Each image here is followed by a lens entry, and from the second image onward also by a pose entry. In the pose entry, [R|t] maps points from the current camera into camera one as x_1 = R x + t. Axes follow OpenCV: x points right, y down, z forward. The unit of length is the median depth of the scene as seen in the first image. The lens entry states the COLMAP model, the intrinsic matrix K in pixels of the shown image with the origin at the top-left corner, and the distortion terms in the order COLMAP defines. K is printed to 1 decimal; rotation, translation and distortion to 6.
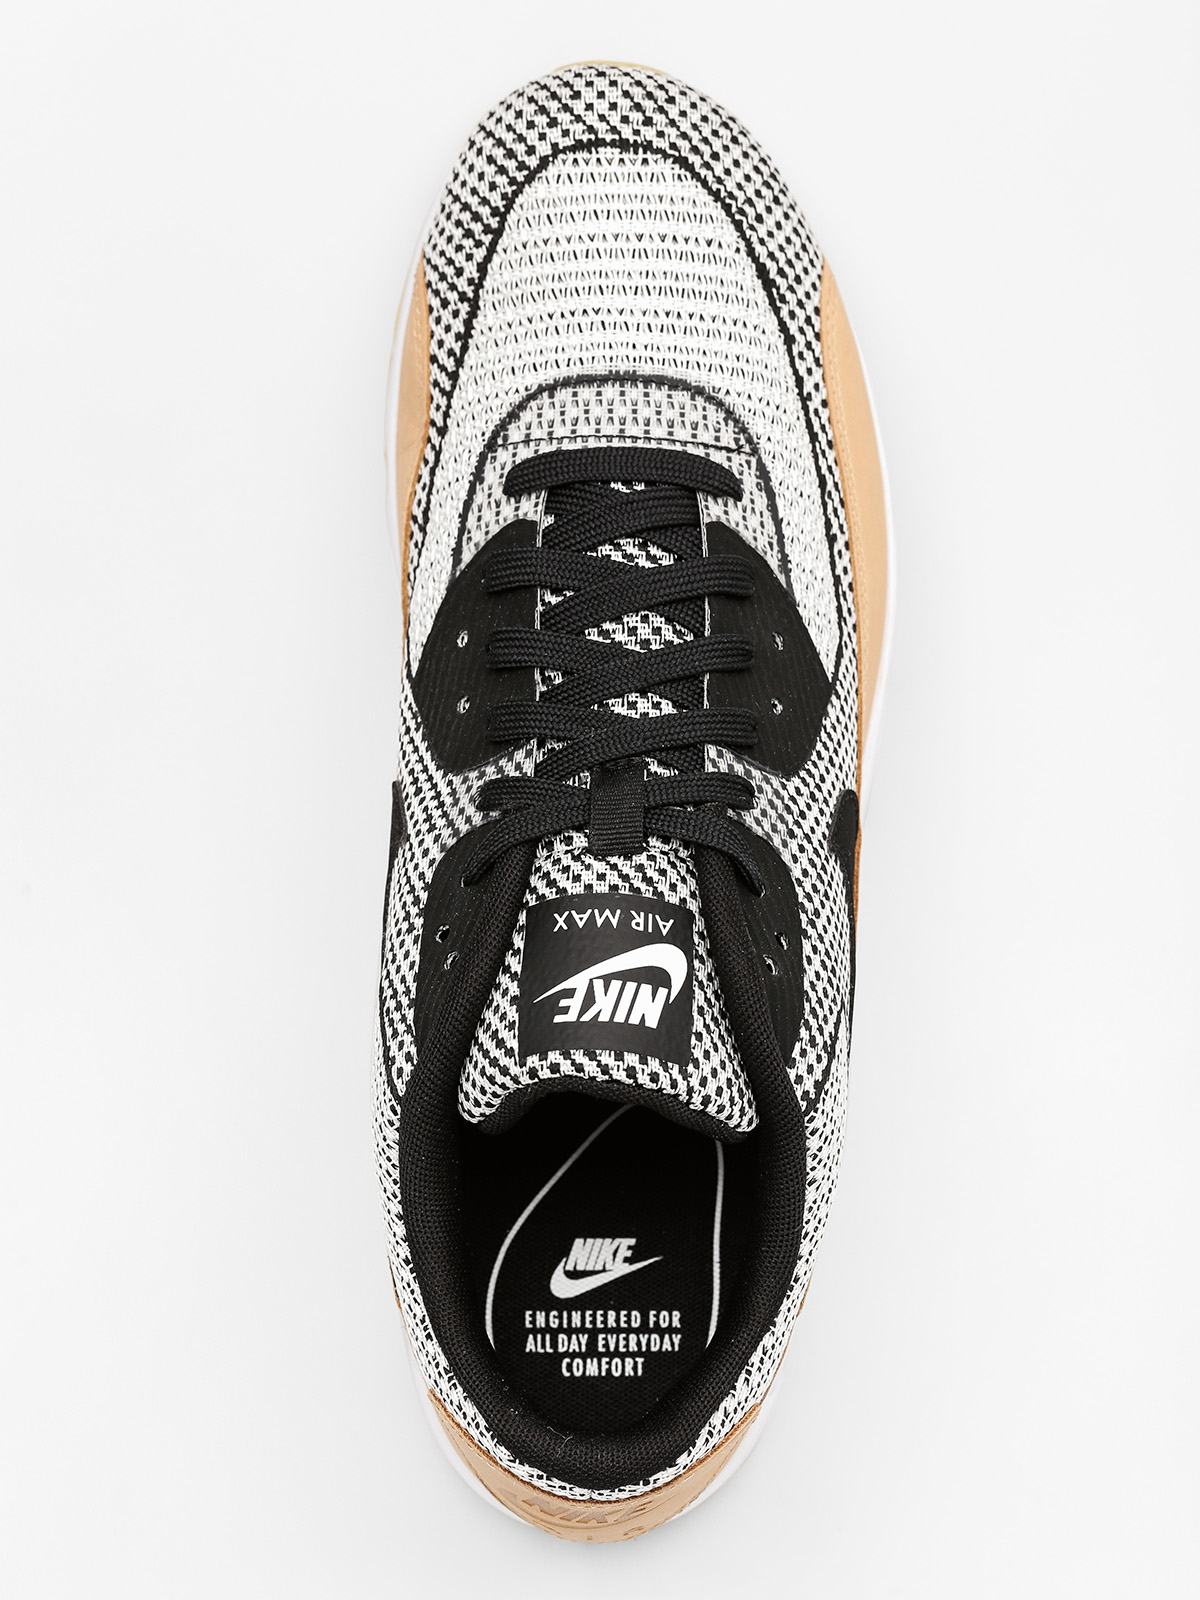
lens RADIAL K [[6751.2, 0, 600.0], [0, 6751.2, 800.0], [0, 0, 1]] dist [0.146748, -3.137064]
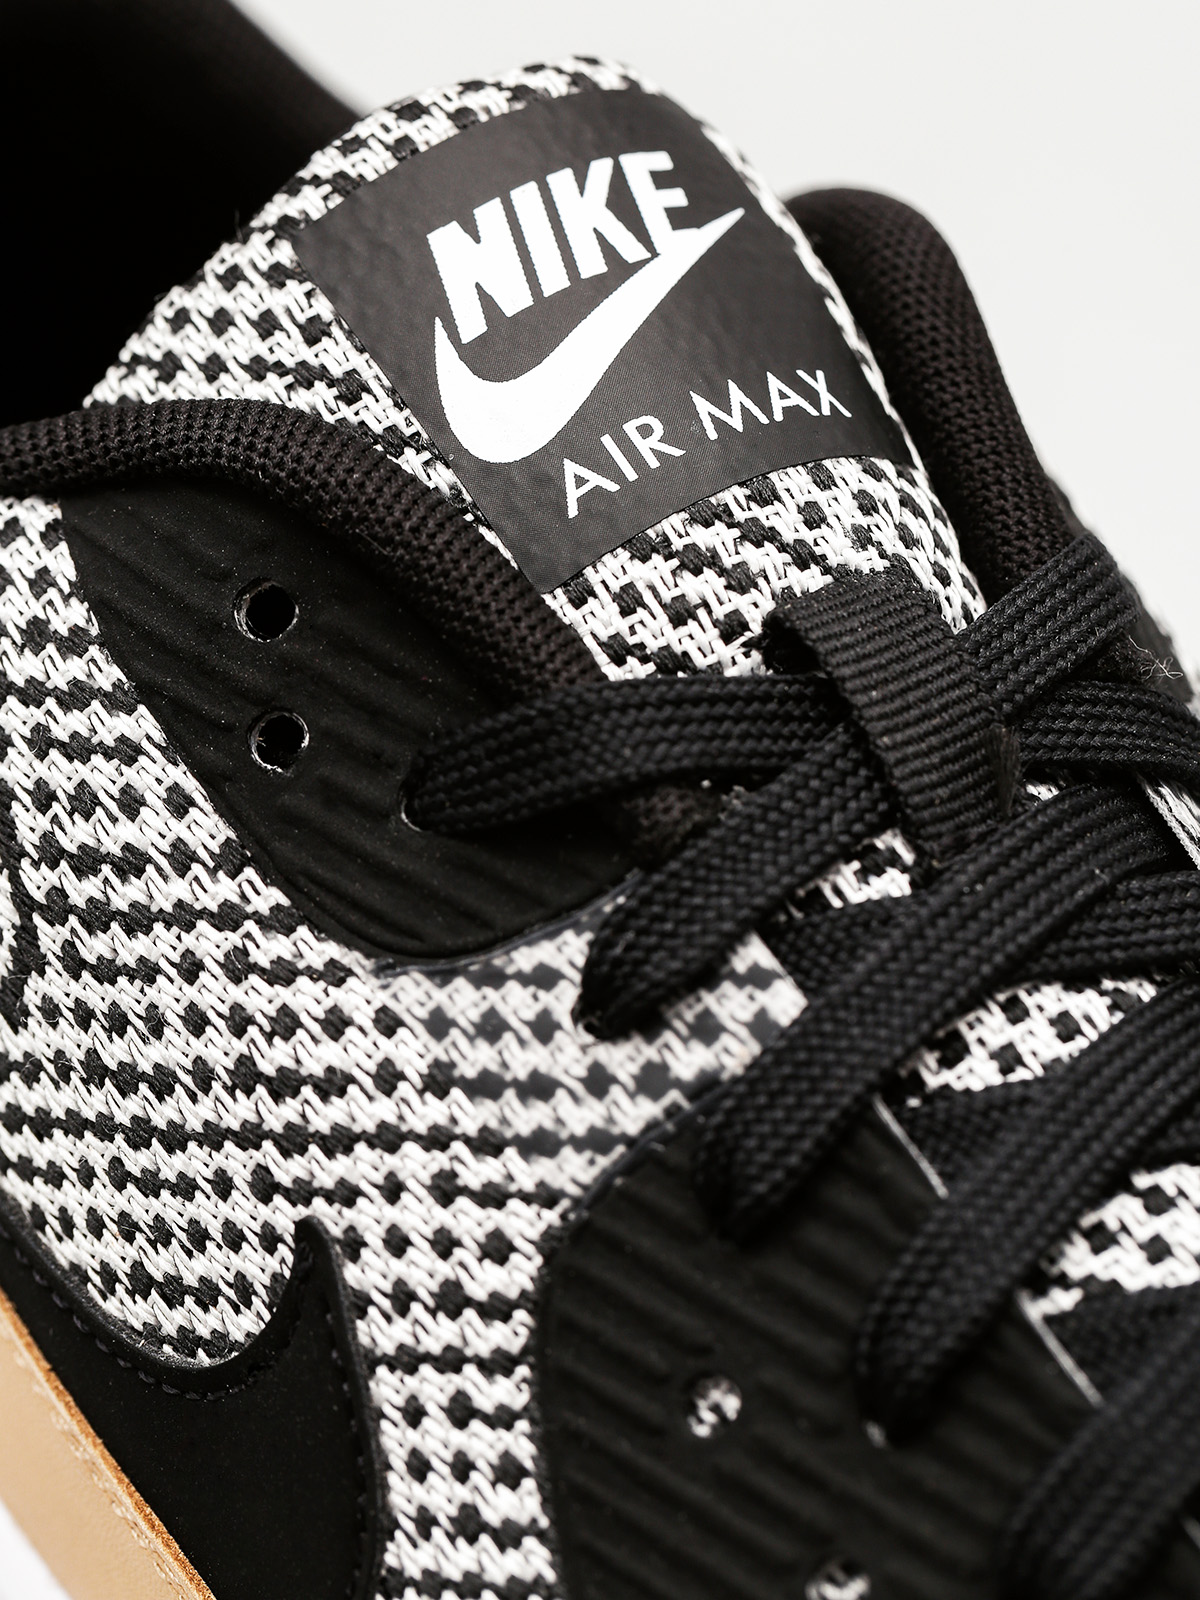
lens RADIAL K [[6751.2, 0, 600.0], [0, 6751.2, 800.0], [0, 0, 1]] dist [0.146748, -3.137064]
pose [[-0.793479, 0.291267, -0.534373, 0.189900], [-0.608544, -0.368097, 0.702979, -0.221161], [0.008054, 0.882988, 0.469326, 0.818100]]
